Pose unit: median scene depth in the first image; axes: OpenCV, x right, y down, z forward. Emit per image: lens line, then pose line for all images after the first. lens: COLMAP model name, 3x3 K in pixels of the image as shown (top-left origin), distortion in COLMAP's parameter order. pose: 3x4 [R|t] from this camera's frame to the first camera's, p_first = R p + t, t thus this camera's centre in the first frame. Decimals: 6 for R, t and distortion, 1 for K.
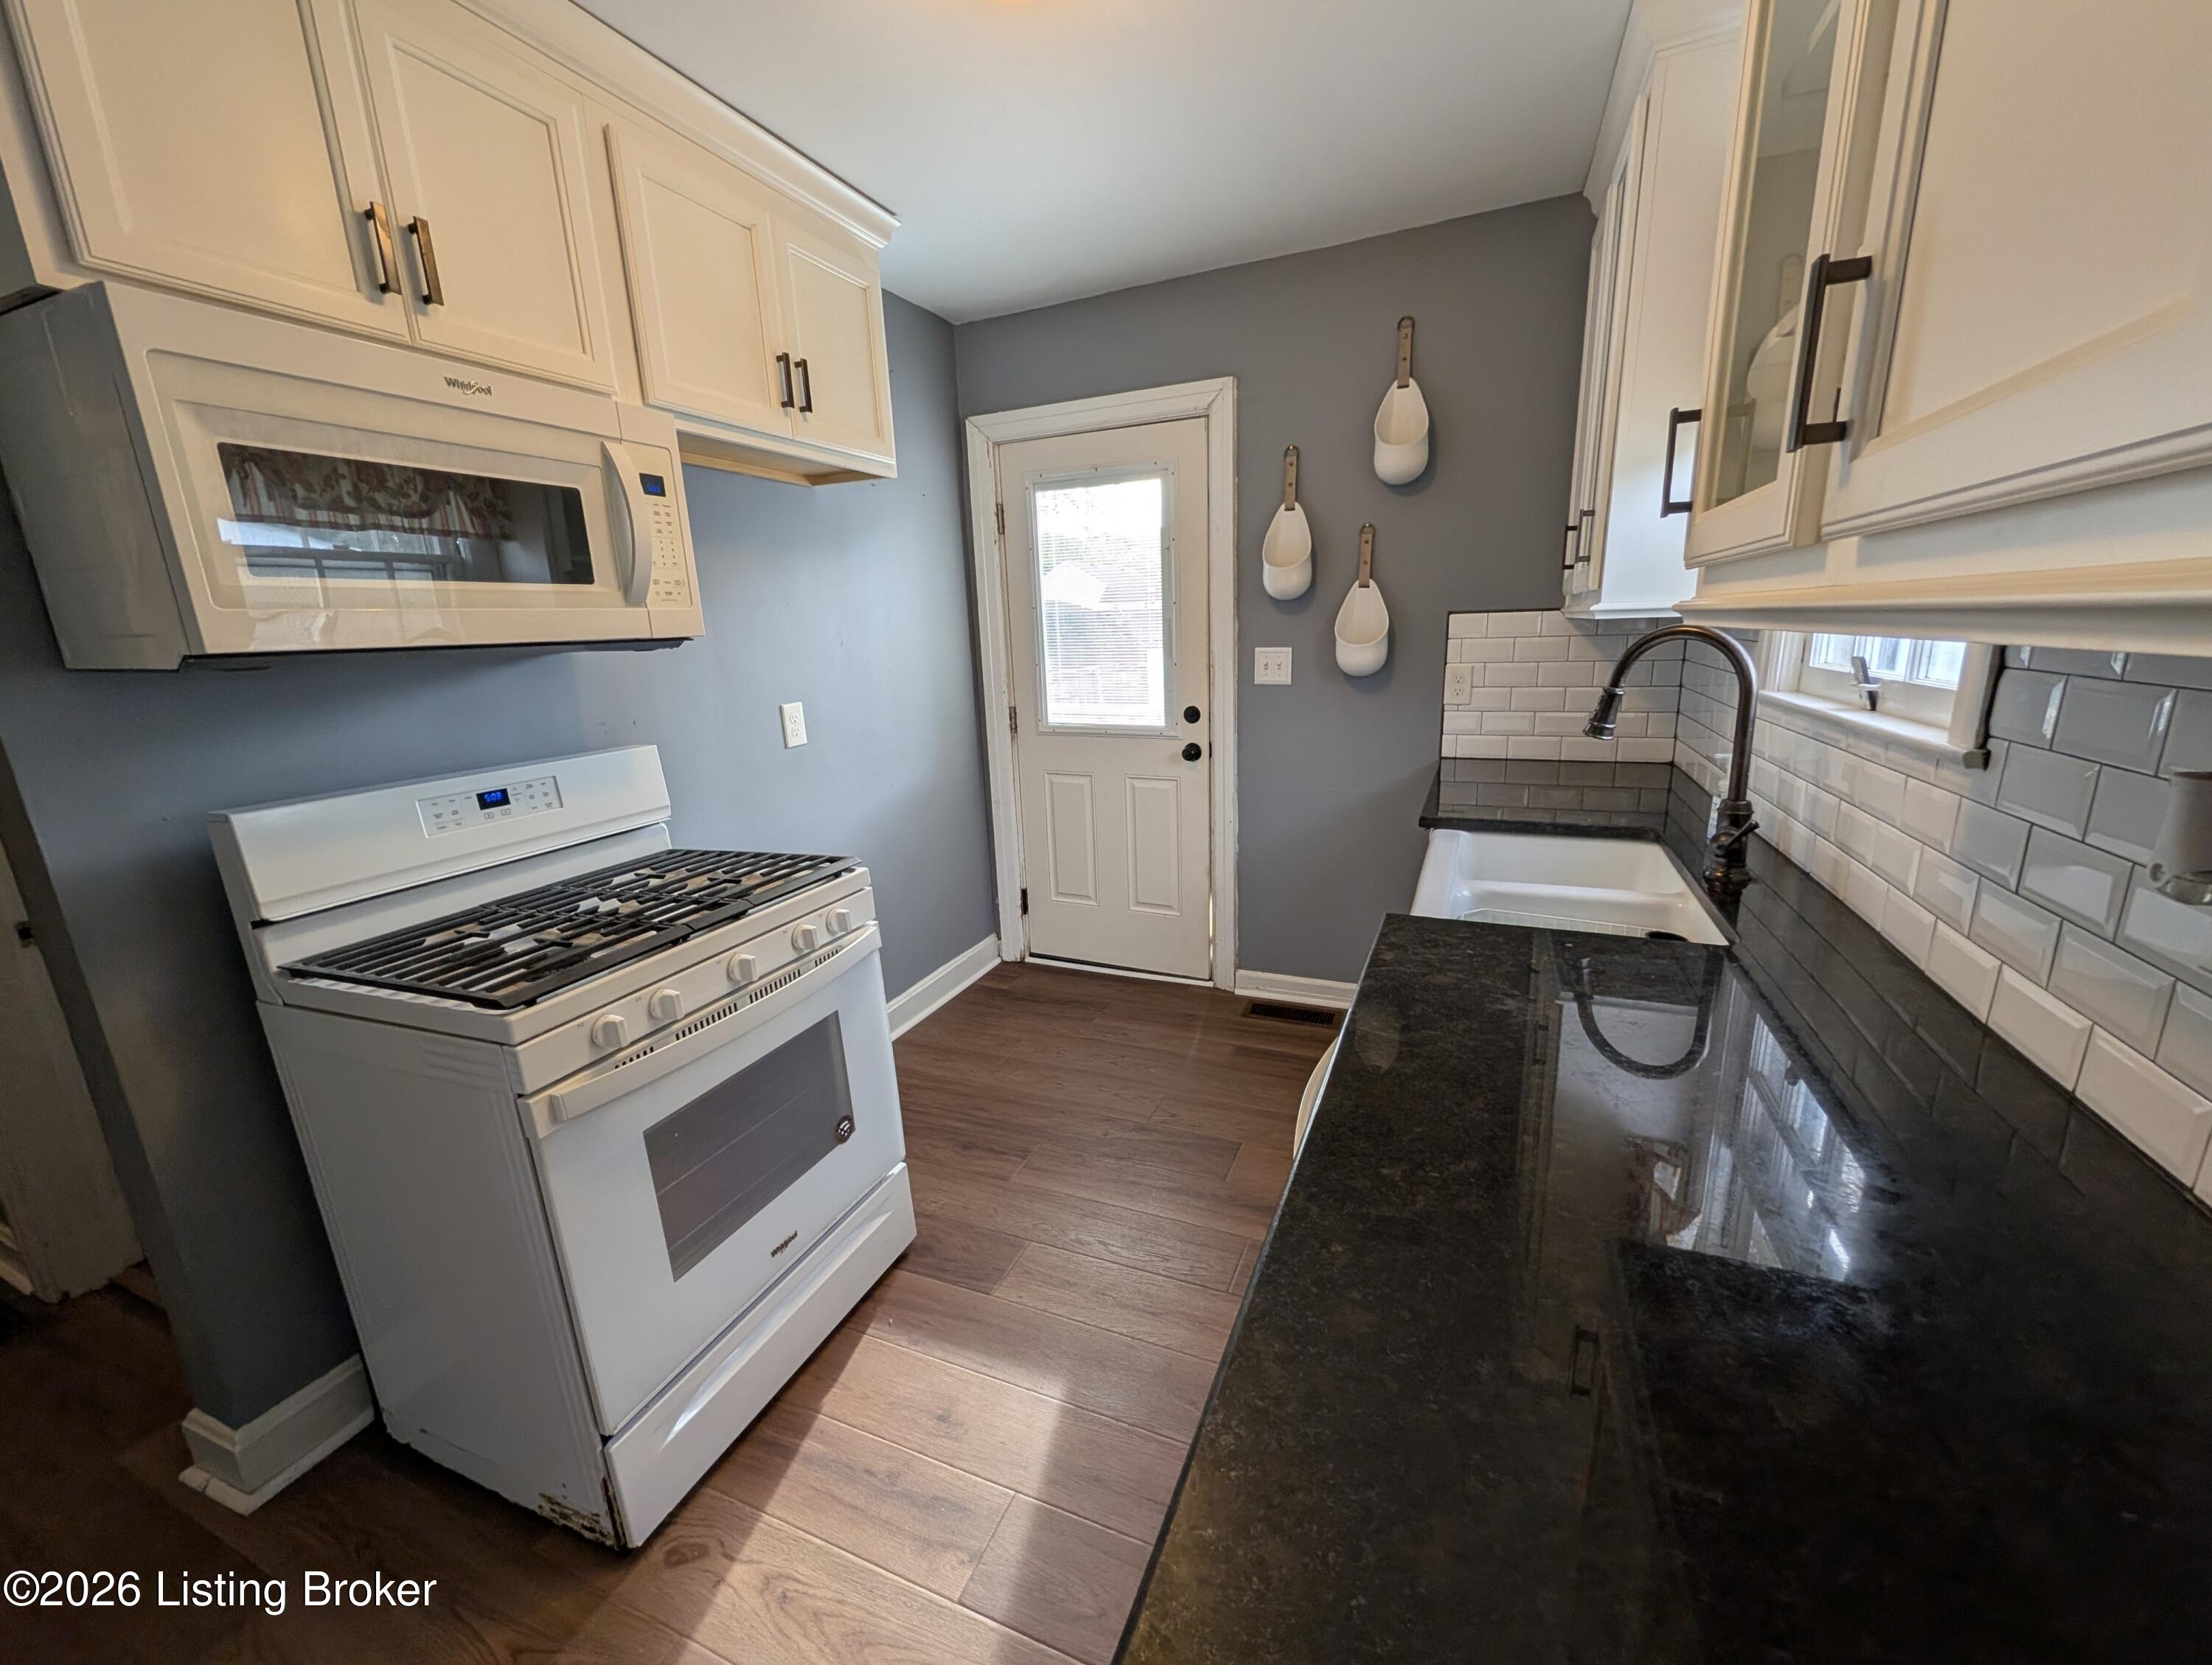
lens RADIAL K [[853.9, 0, 1102.4], [0, 853.9, 831.8], [0, 0, 1]] dist [0.000921, 0.000431]
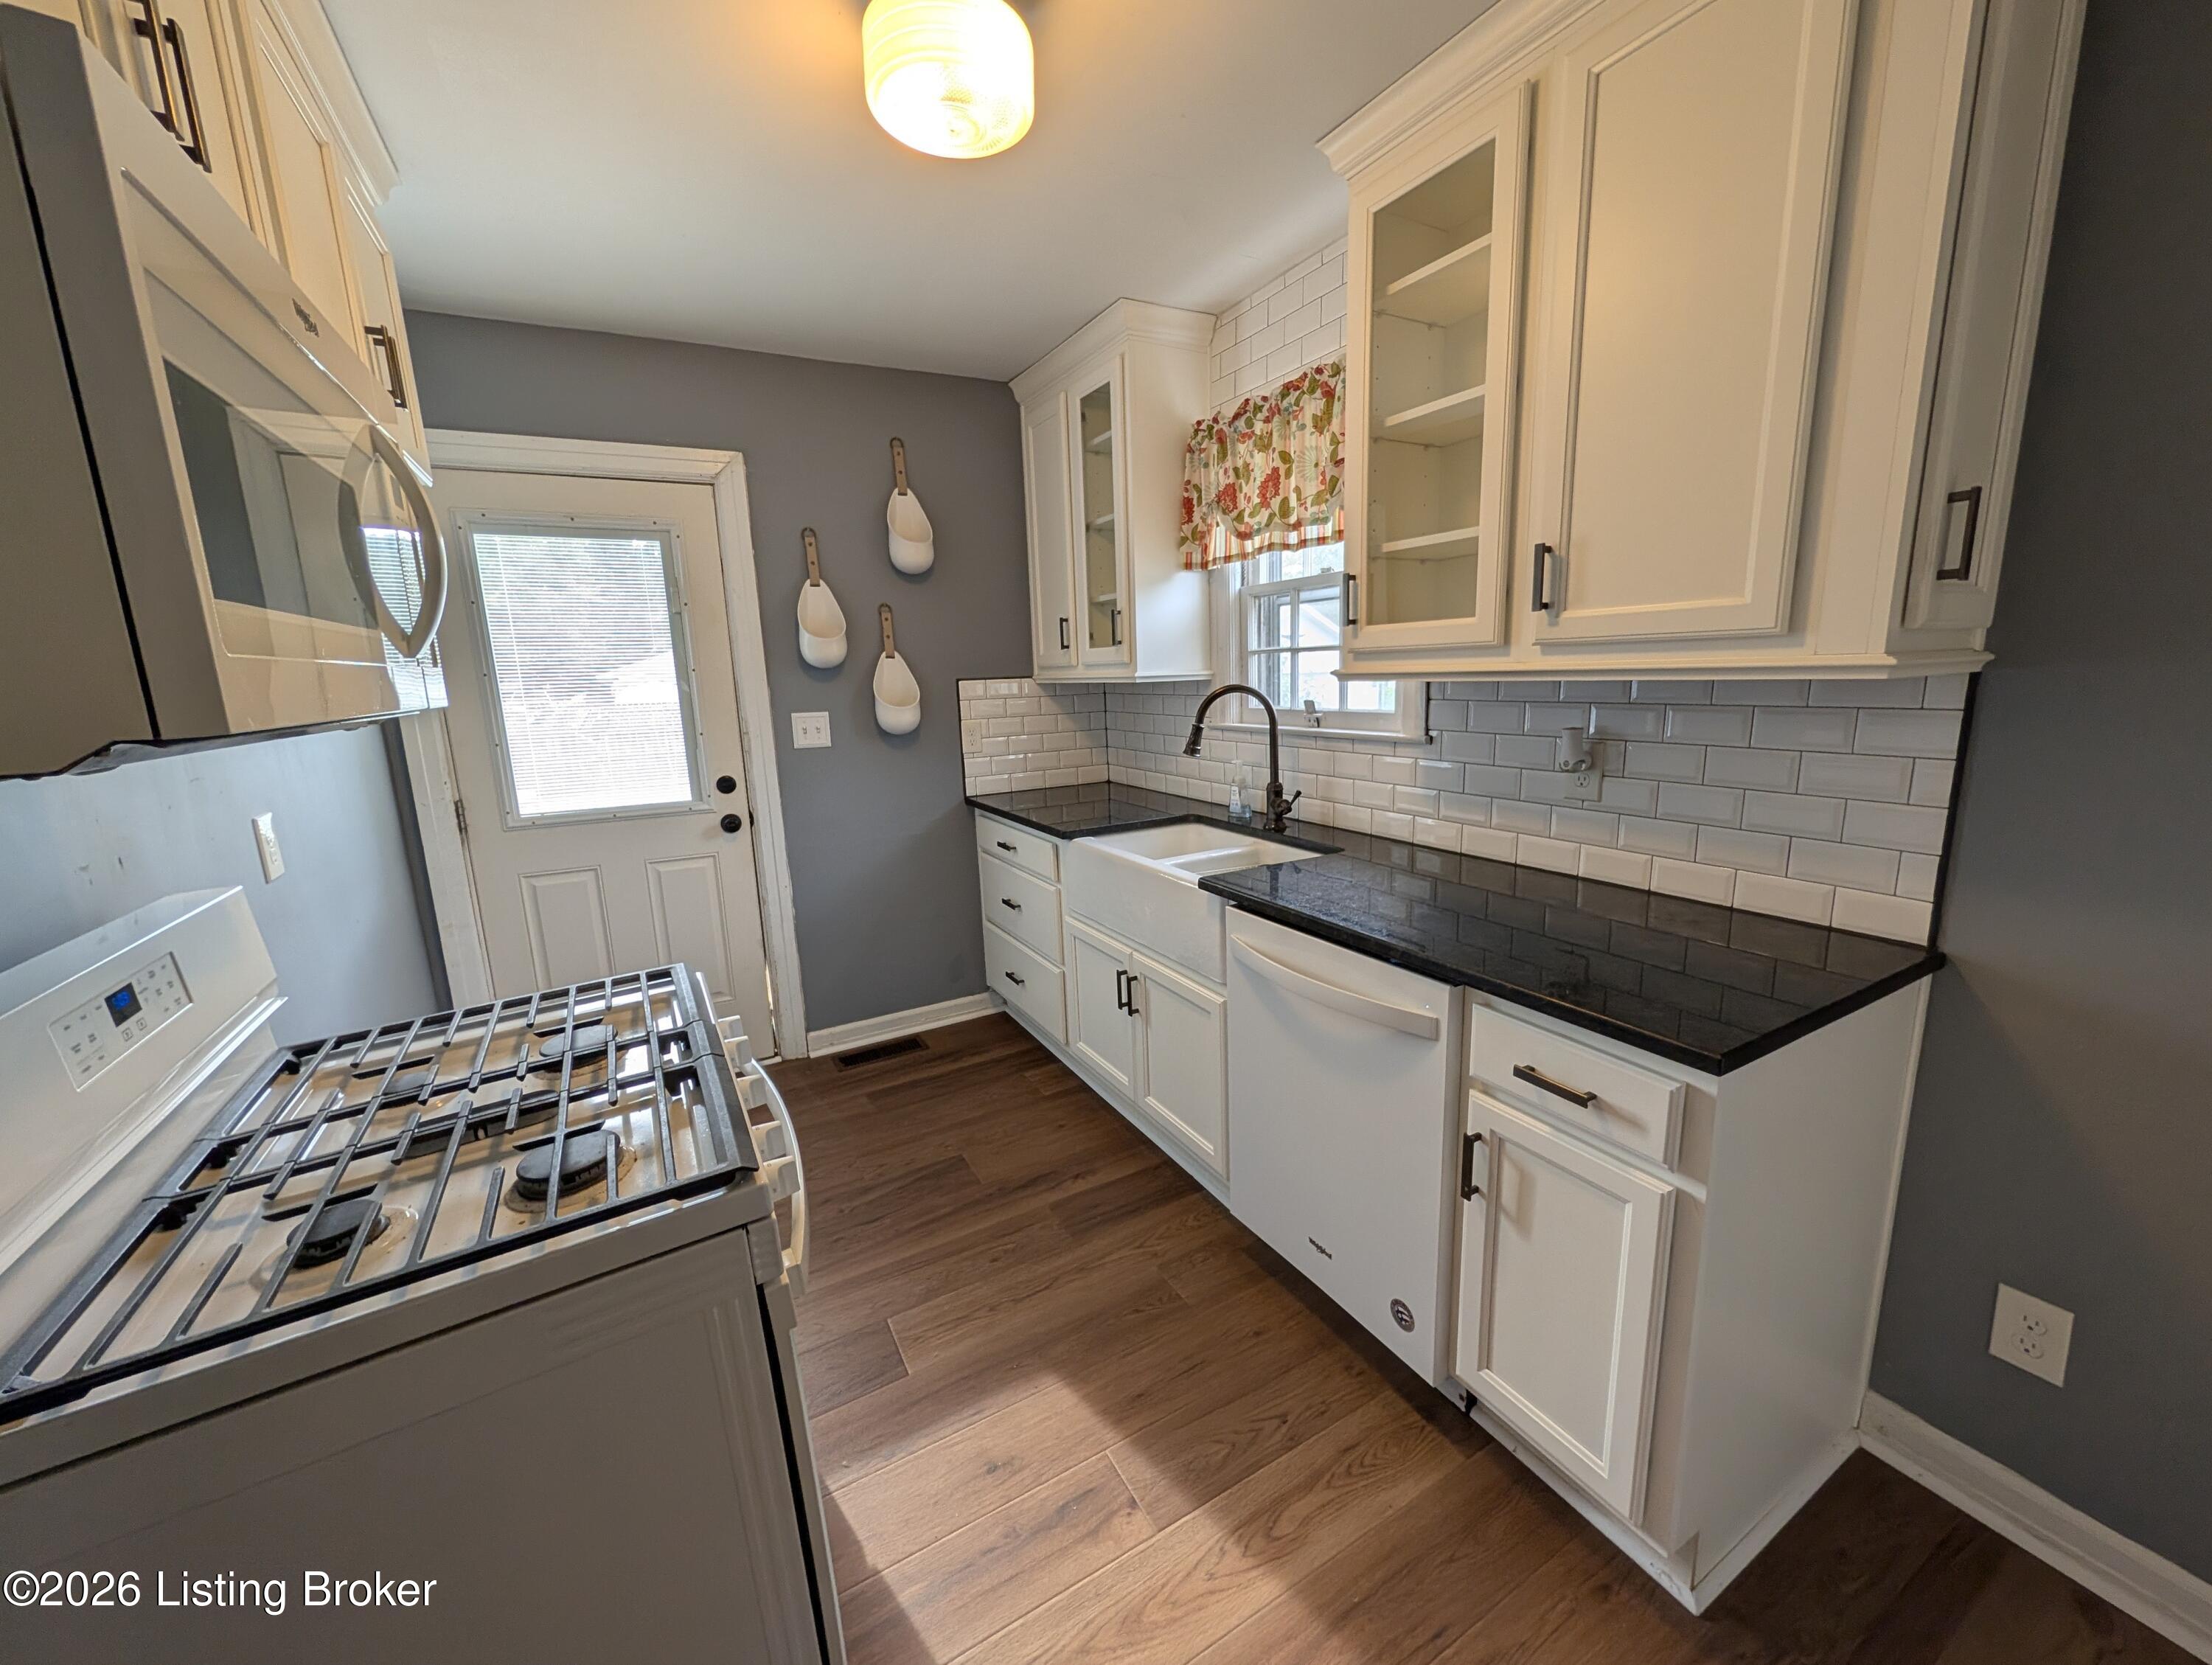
lens RADIAL K [[853.9, 0, 1098.1], [0, 853.9, 831.0], [0, 0, 1]] dist [0.000921, 0.000431]
pose [[0.622422, -0.136193, 0.770741, -0.423065], [0.198460, 0.980024, 0.012905, -0.017507], [-0.757102, 0.144929, 0.637018, 0.089154]]
